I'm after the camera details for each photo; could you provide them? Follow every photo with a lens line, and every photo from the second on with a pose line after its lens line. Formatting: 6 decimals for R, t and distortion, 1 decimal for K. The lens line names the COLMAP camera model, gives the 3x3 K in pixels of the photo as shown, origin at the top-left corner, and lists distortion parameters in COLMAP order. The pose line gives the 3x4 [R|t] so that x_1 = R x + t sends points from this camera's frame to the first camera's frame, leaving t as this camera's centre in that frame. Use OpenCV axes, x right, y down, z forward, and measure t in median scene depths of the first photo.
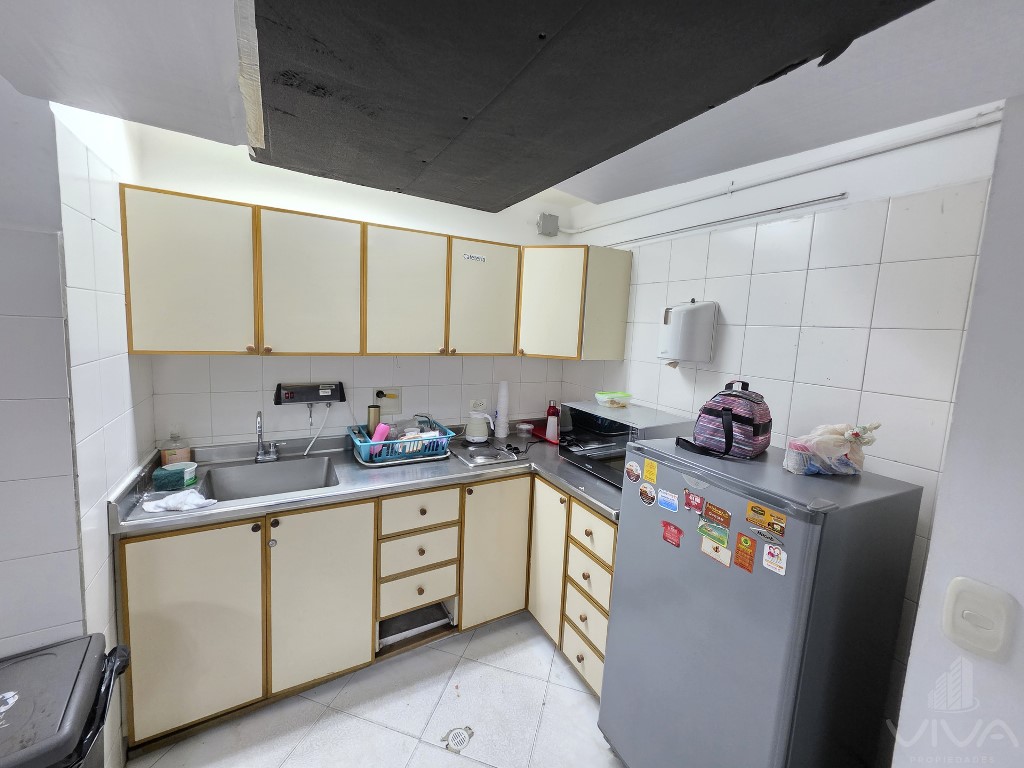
lens RADIAL K [[414.8, 0, 510.4], [0, 414.8, 368.9], [0, 0, 1]] dist [-0.003334, -0.000101]
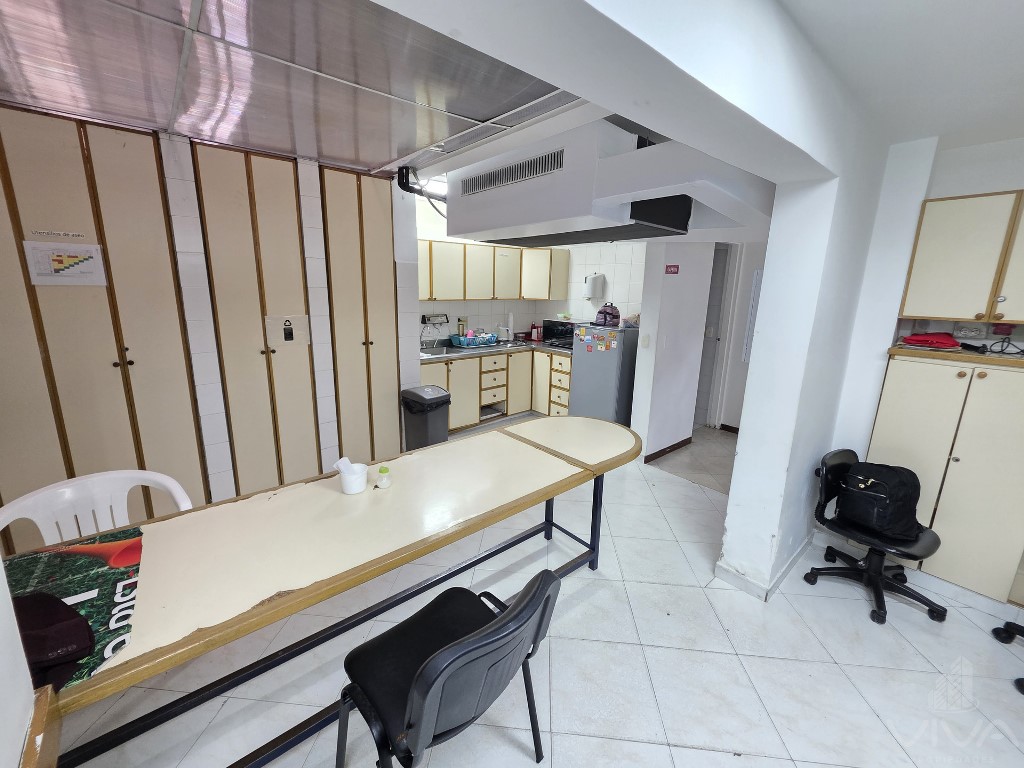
lens RADIAL K [[414.8, 0, 511.1], [0, 414.8, 381.2], [0, 0, 1]] dist [-0.003334, -0.000101]
pose [[0.980183, -0.073716, 0.183867, -0.584817], [0.049071, 0.989608, 0.135160, 0.120740], [-0.191919, -0.123459, 0.973614, -1.466579]]
